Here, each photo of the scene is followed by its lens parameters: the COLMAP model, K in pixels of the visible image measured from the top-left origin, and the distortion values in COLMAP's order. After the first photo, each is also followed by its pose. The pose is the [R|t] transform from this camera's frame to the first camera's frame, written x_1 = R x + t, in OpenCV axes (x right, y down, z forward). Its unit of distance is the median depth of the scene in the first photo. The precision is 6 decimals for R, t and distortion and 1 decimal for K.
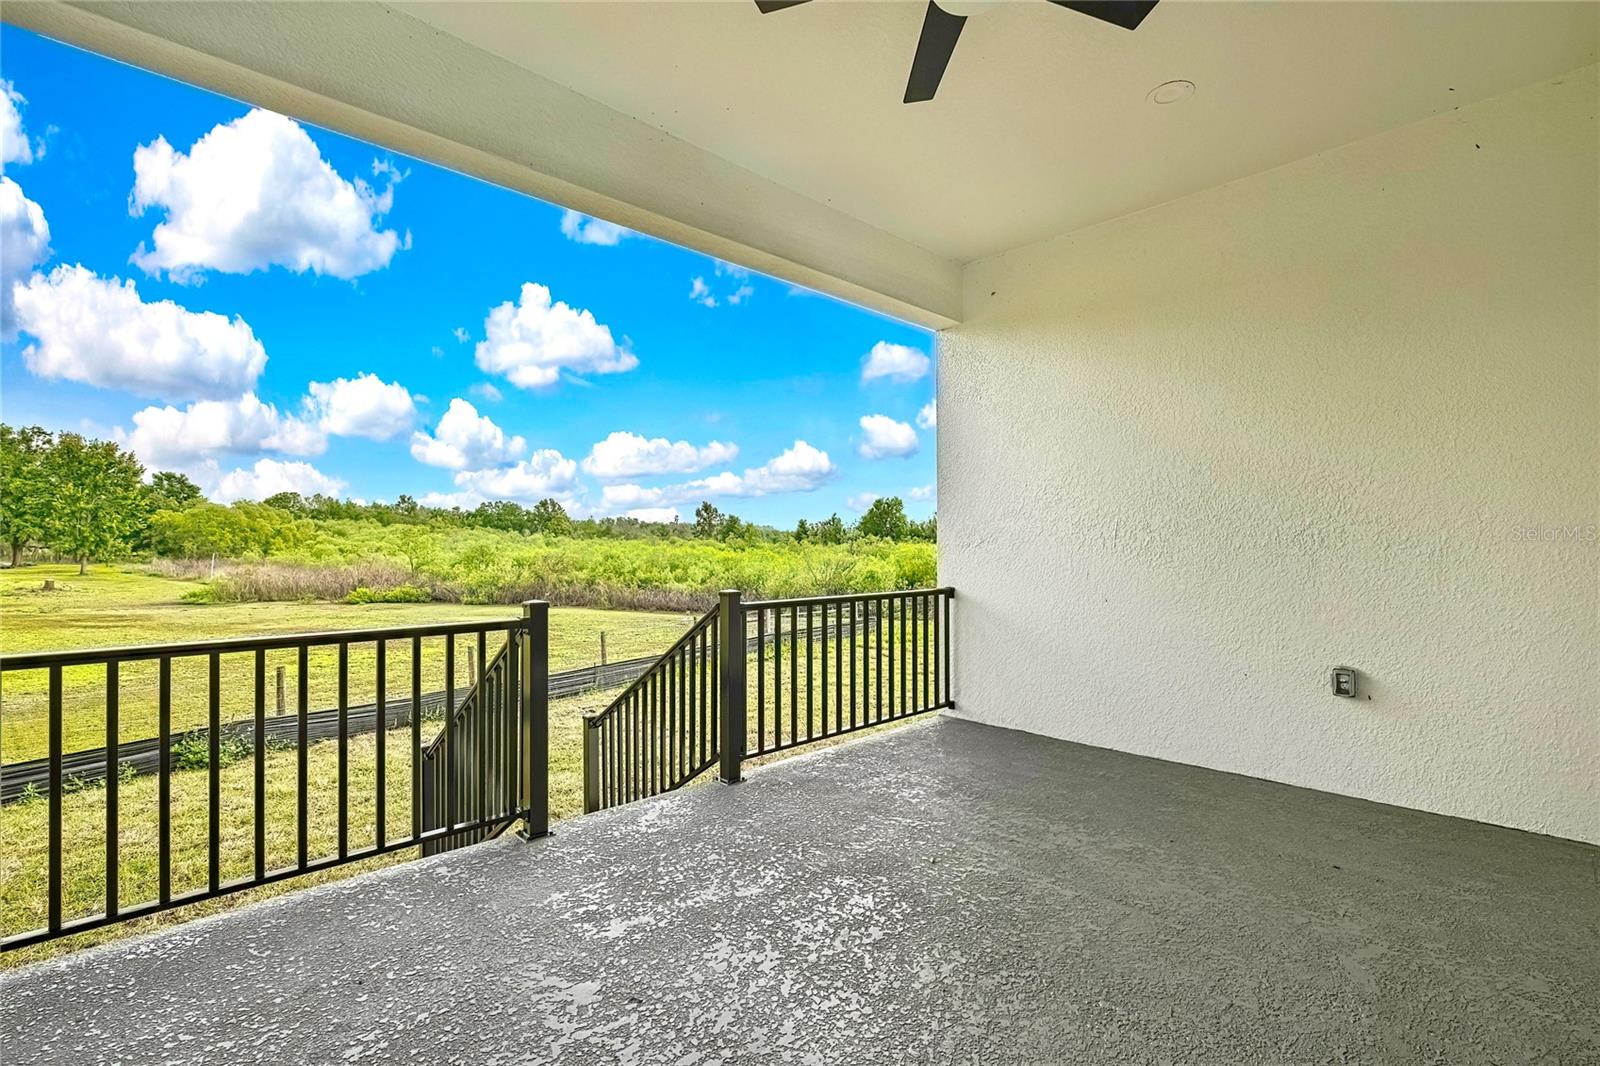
lens RADIAL K [[720.0, 0, 808.2], [0, 720.0, 537.4], [0, 0, 1]] dist [-0.021083, 0.004112]
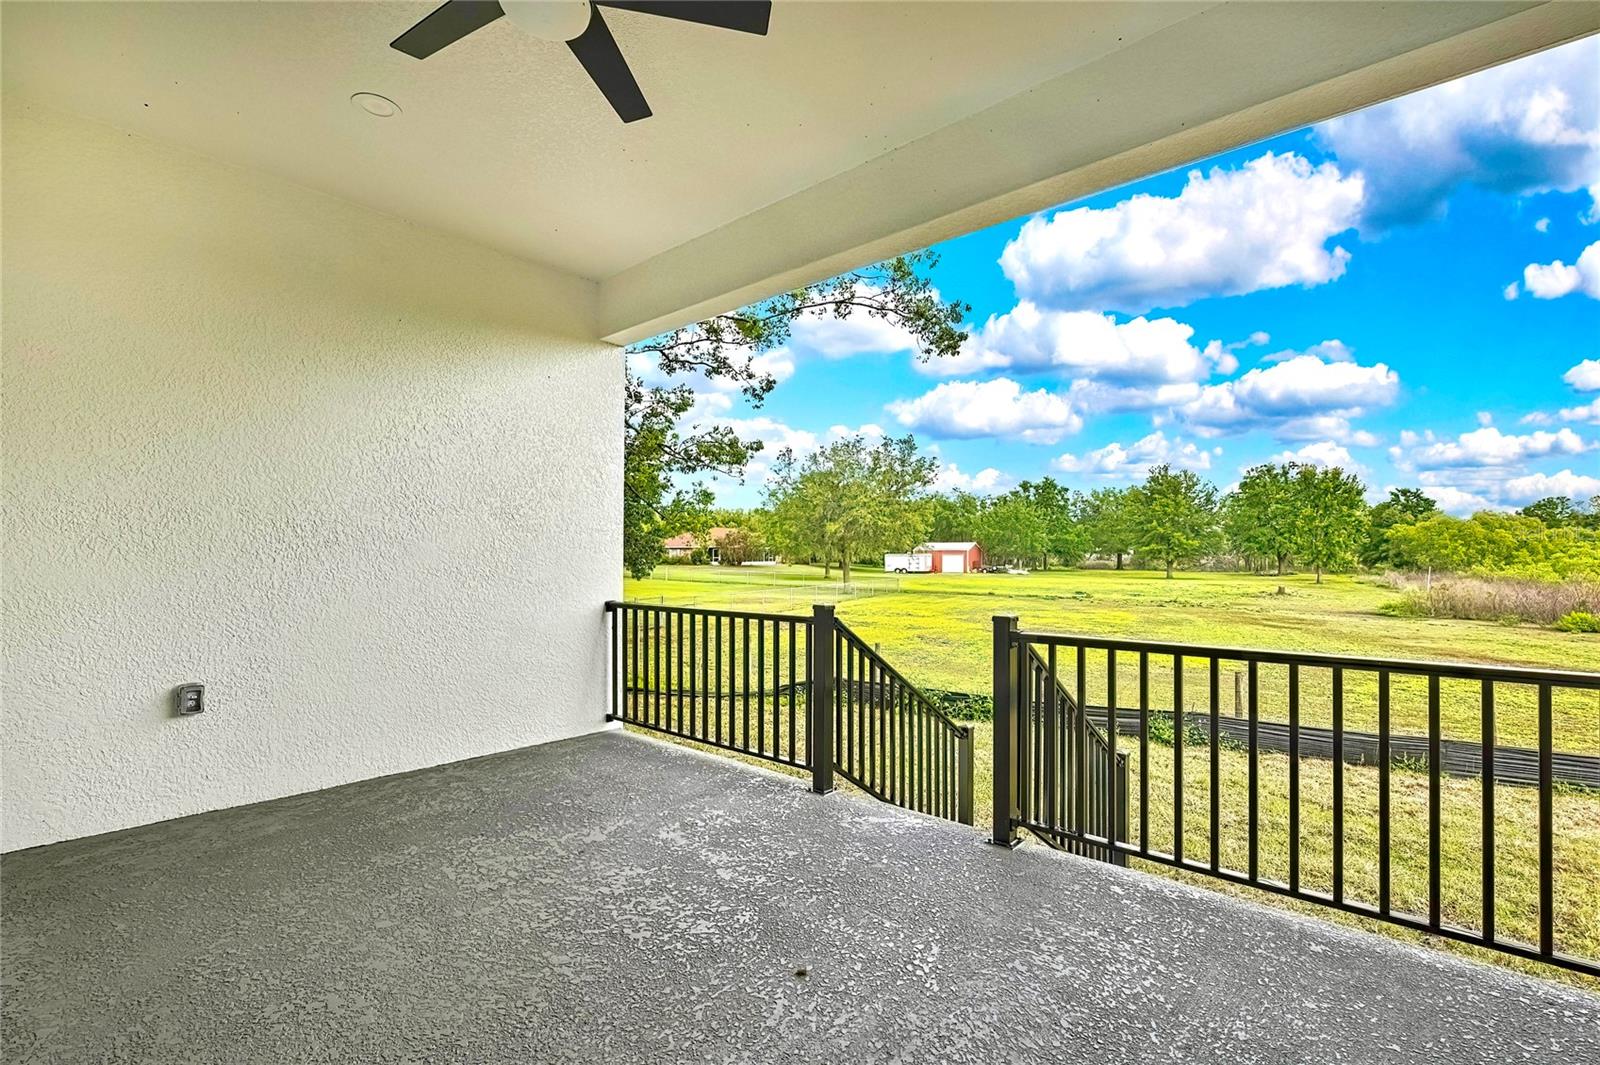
lens RADIAL K [[720.0, 0, 824.1], [0, 720.0, 530.6], [0, 0, 1]] dist [-0.021083, 0.004112]
pose [[0.103657, -0.032504, -0.994082, 0.849645], [0.005081, 0.999470, -0.032151, 0.000117], [0.994600, -0.001718, 0.103767, 0.838462]]
